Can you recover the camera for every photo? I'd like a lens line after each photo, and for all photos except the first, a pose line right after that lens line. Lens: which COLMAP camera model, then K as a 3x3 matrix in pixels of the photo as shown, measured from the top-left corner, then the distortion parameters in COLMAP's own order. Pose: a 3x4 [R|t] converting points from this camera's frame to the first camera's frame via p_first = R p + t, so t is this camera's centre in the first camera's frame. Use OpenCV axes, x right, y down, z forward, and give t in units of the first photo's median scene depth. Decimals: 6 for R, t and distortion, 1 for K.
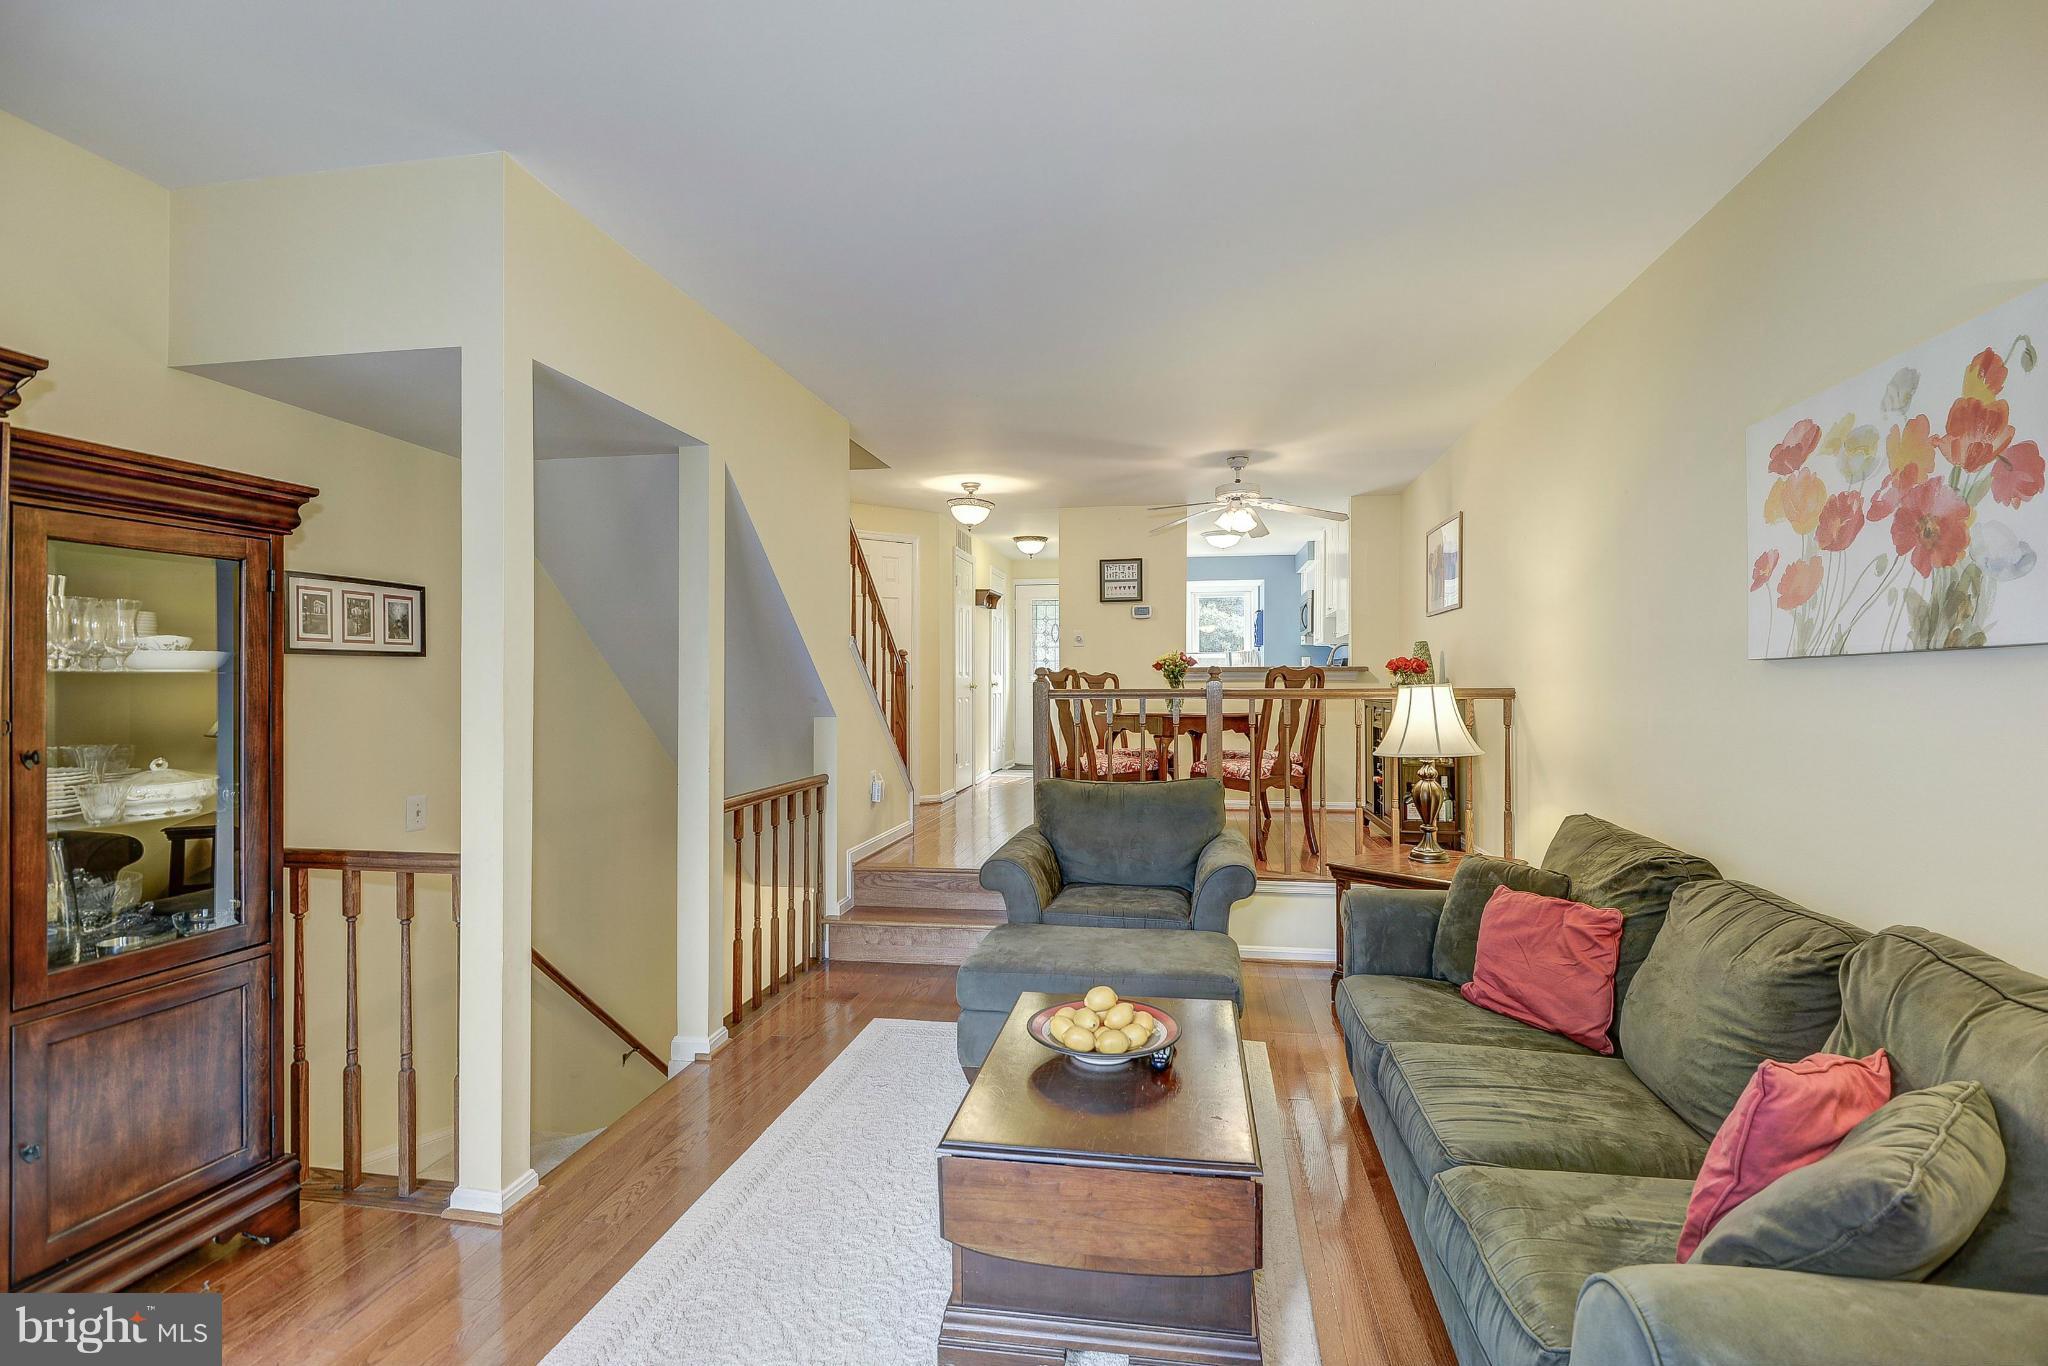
lens RADIAL K [[943.9, 0, 1058.8], [0, 943.9, 684.3], [0, 0, 1]] dist [0.020620, -0.014430]
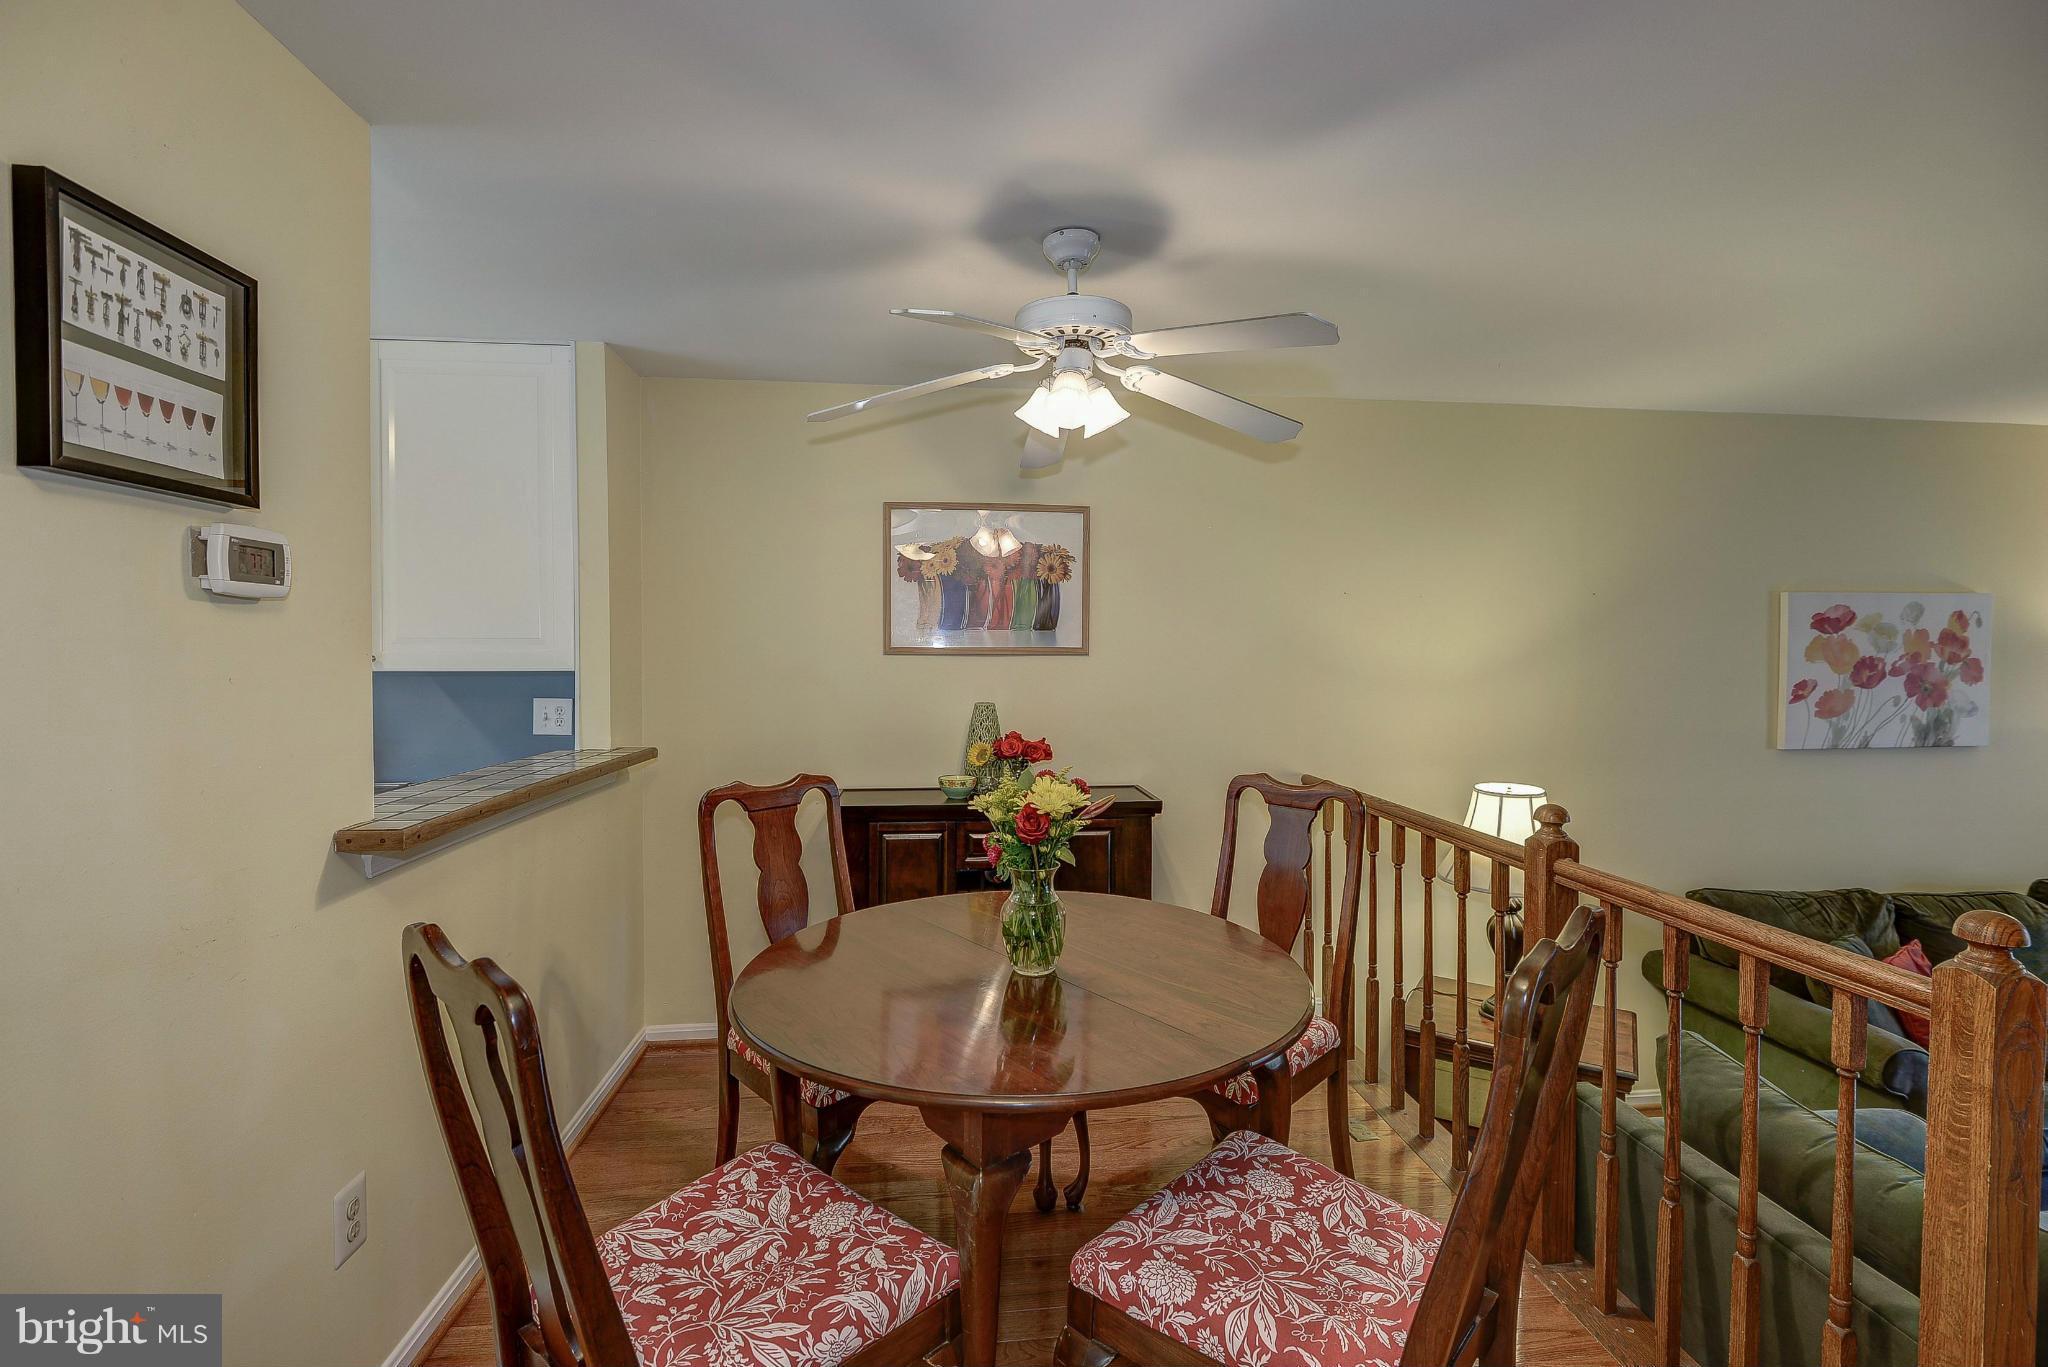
lens RADIAL K [[918.9, 0, 1022.1], [0, 918.9, 680.0], [0, 0, 1]] dist [0.001646, -0.009399]
pose [[-0.242366, -0.019931, 0.969980, -0.363236], [-0.002575, 0.999799, 0.019900, -0.157599], [-0.970182, 0.002325, -0.242368, 2.466737]]
